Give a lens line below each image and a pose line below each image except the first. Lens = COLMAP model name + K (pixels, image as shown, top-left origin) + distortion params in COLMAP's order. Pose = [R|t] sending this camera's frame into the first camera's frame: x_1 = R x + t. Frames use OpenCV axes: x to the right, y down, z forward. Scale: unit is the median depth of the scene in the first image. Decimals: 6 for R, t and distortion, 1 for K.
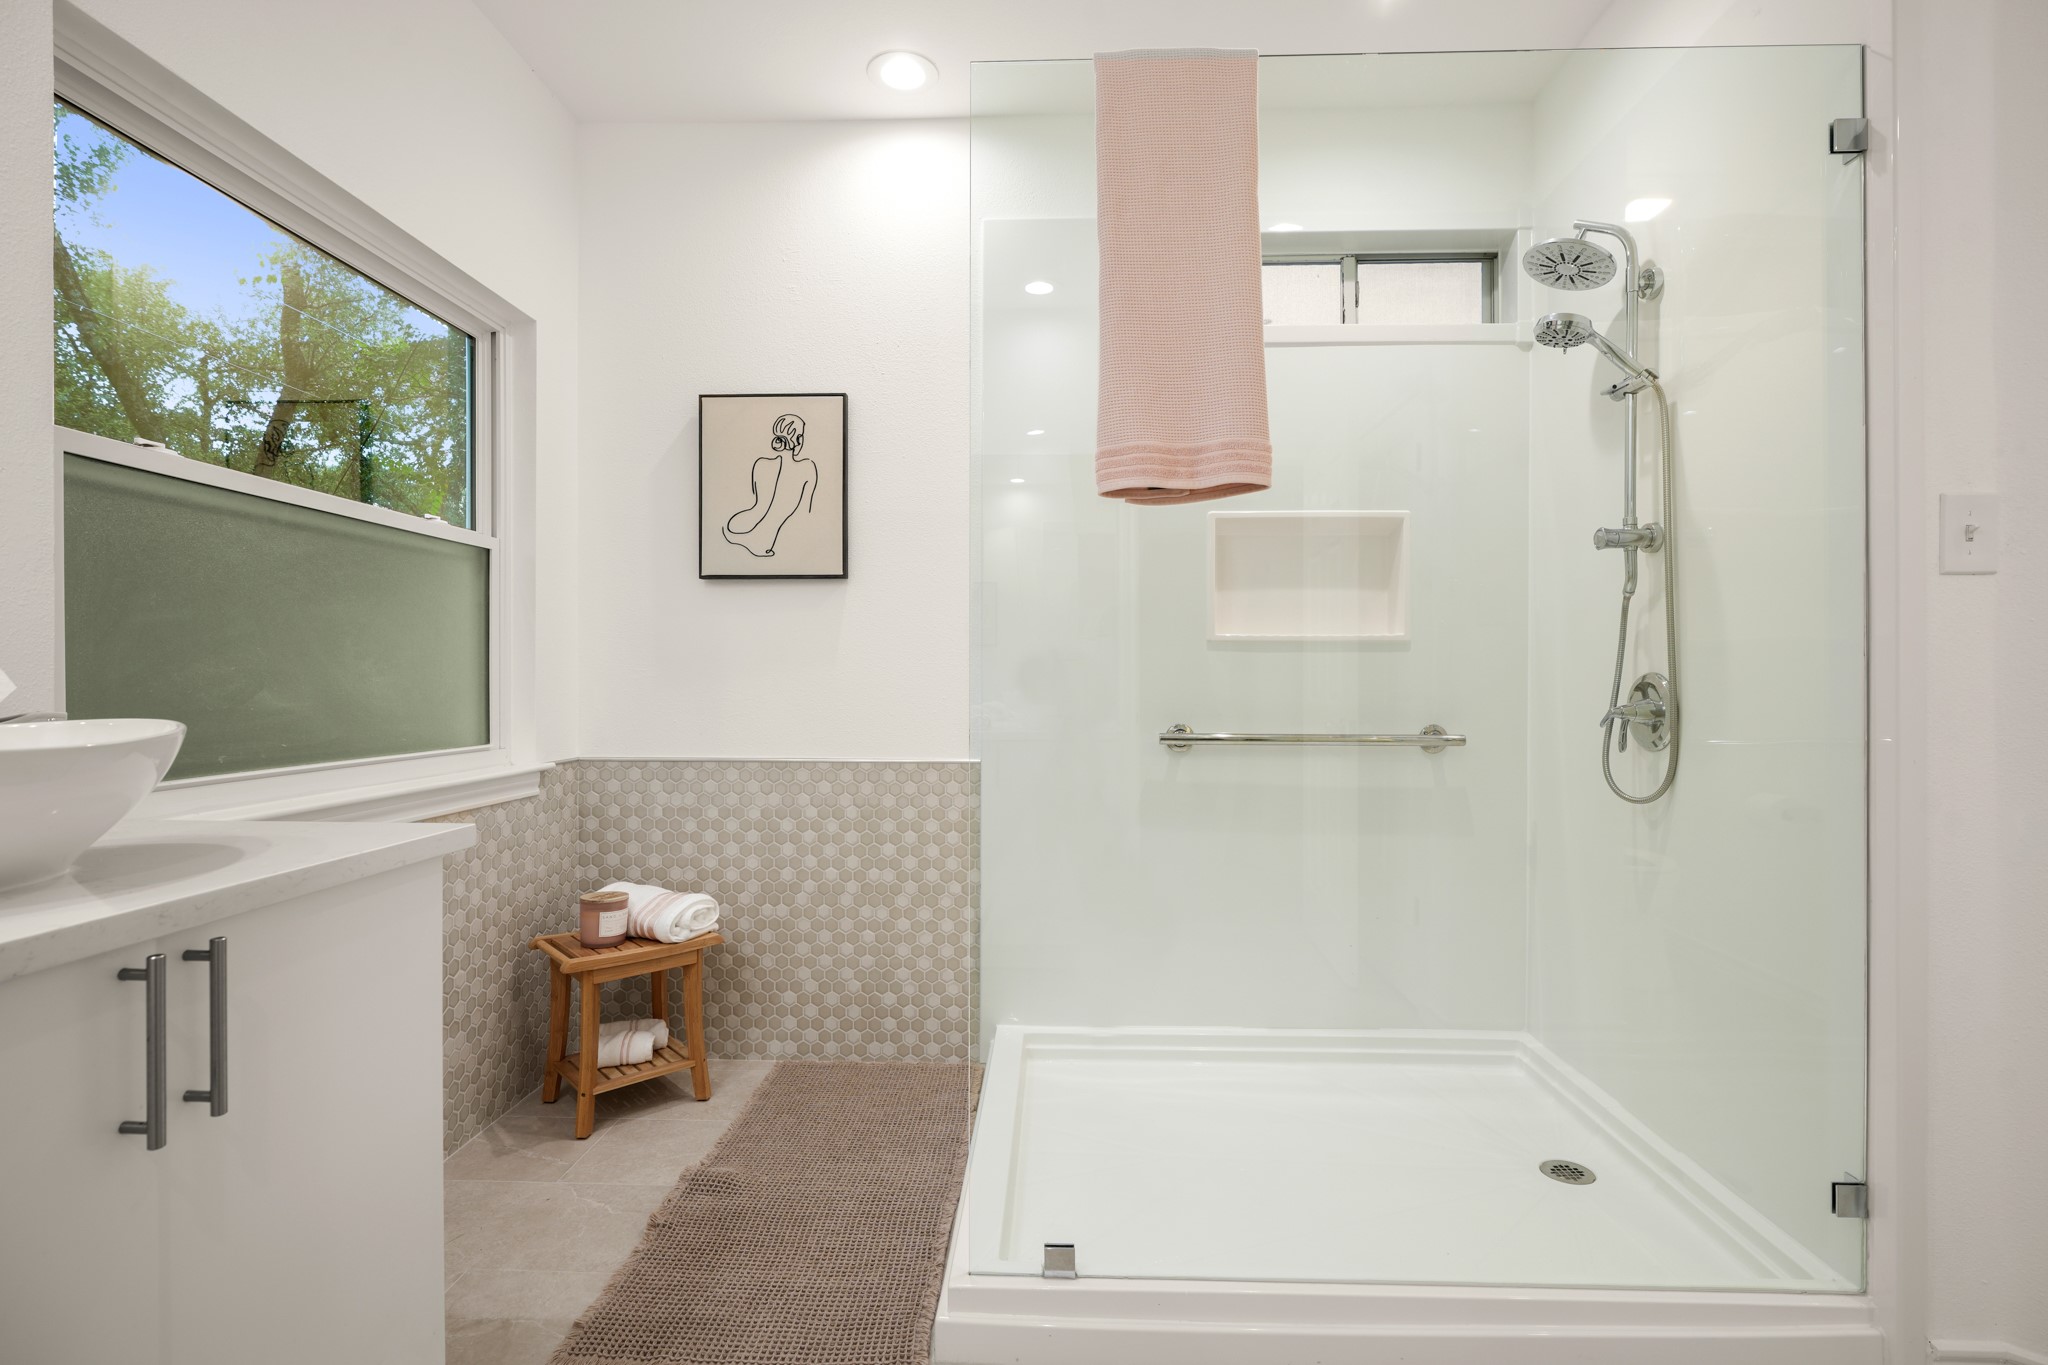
lens RADIAL K [[940.7, 0, 1016.6], [0, 940.7, 680.3], [0, 0, 1]] dist [-0.000467, 0.000190]
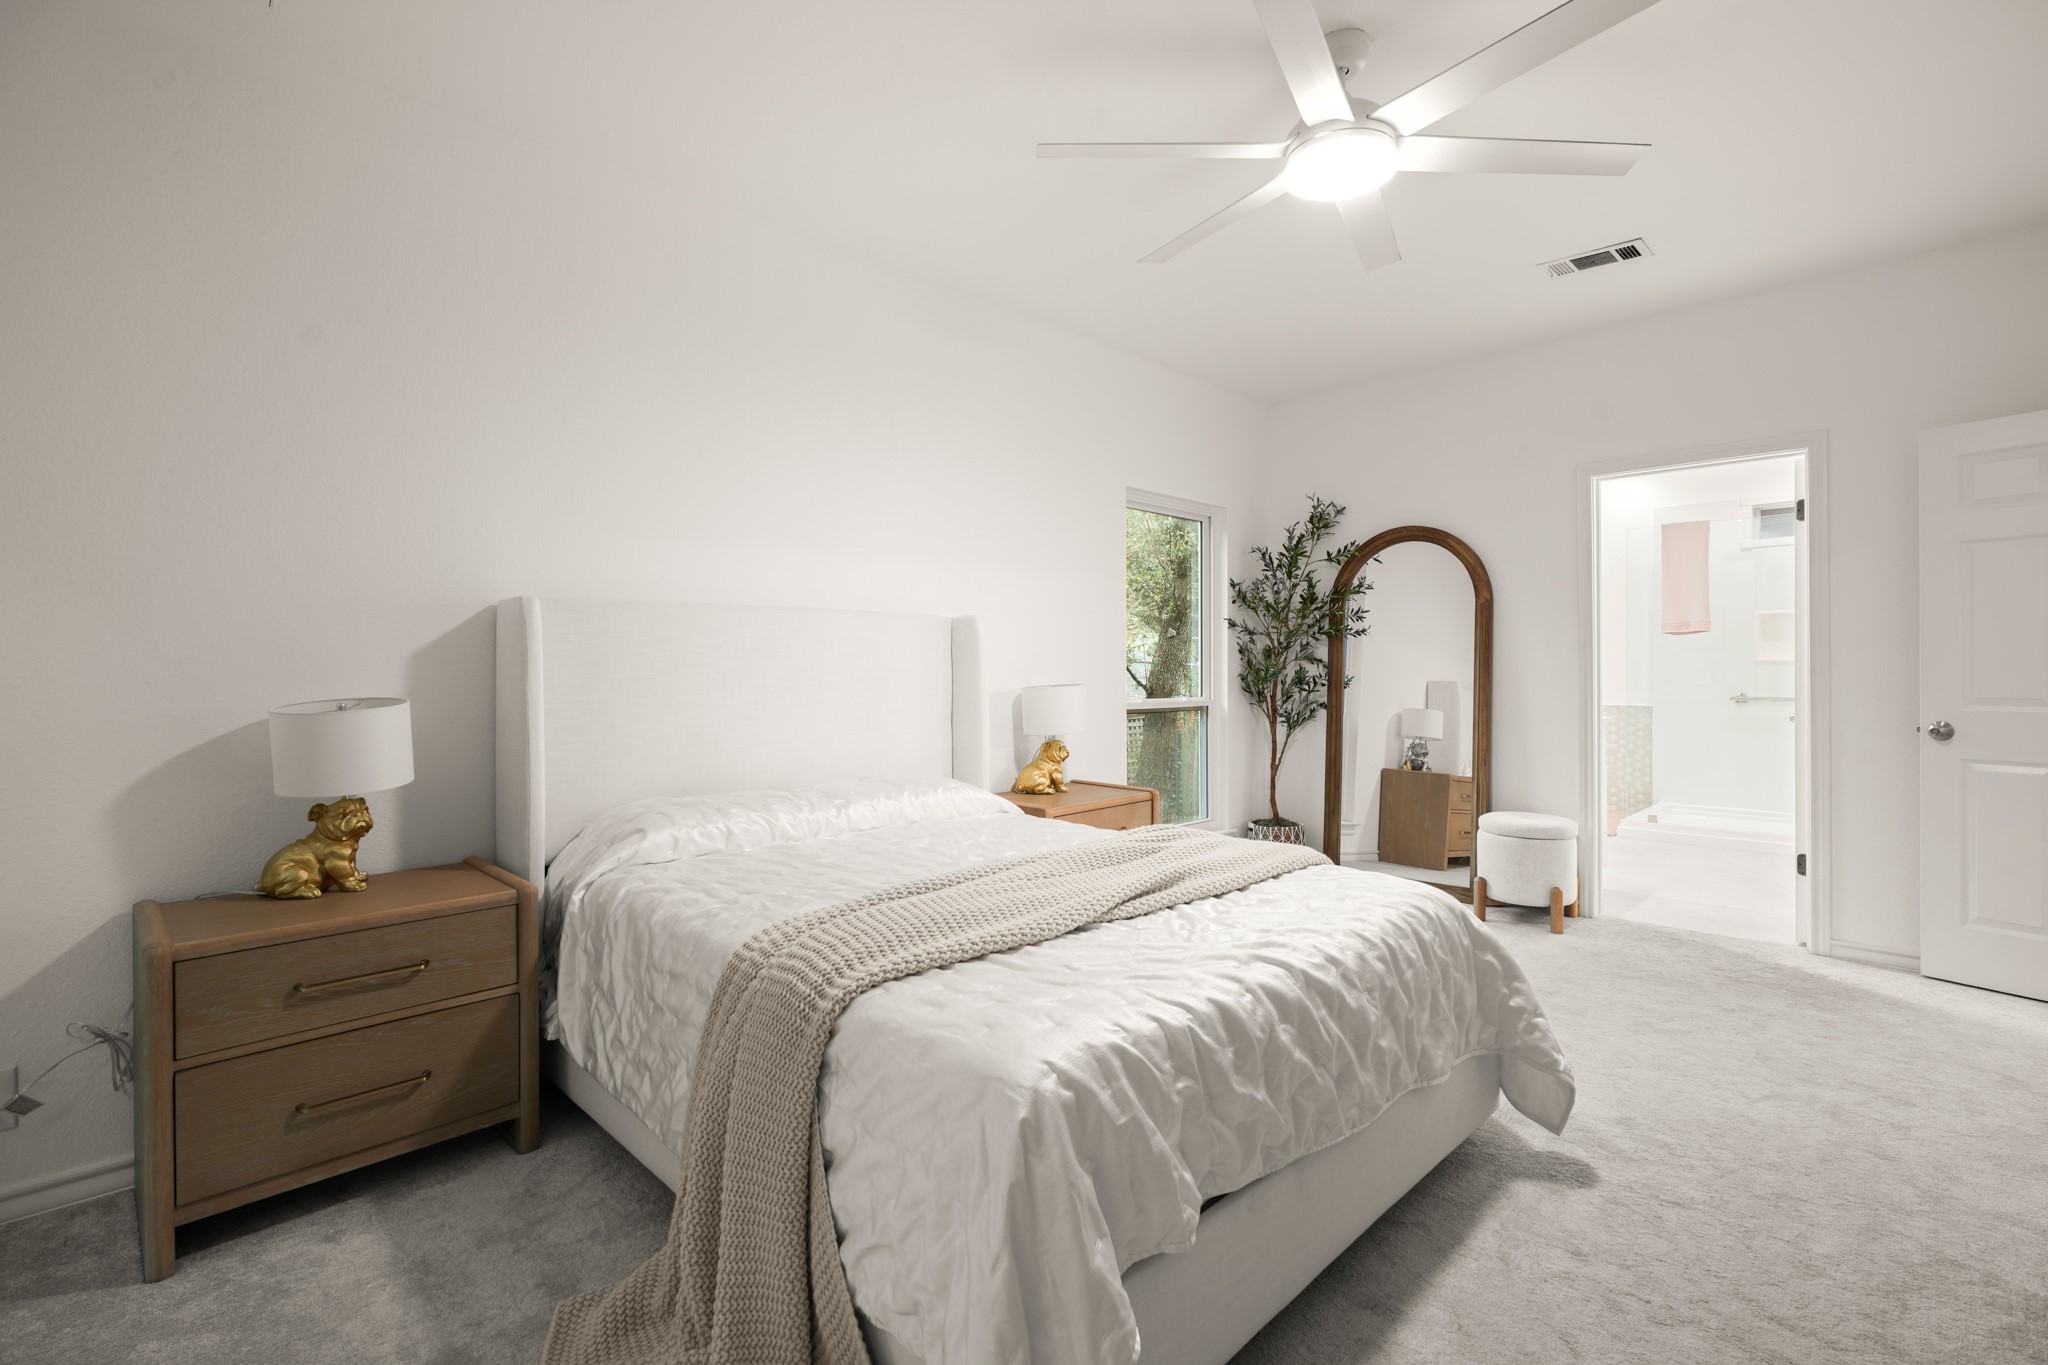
lens RADIAL K [[940.7, 0, 1029.5], [0, 940.7, 677.7], [0, 0, 1]] dist [-0.000467, 0.000190]
pose [[0.745828, 0.002396, -0.666134, 0.430982], [-0.001891, 0.999997, 0.001480, 0.003362], [0.666136, 0.000156, 0.745830, -2.243571]]
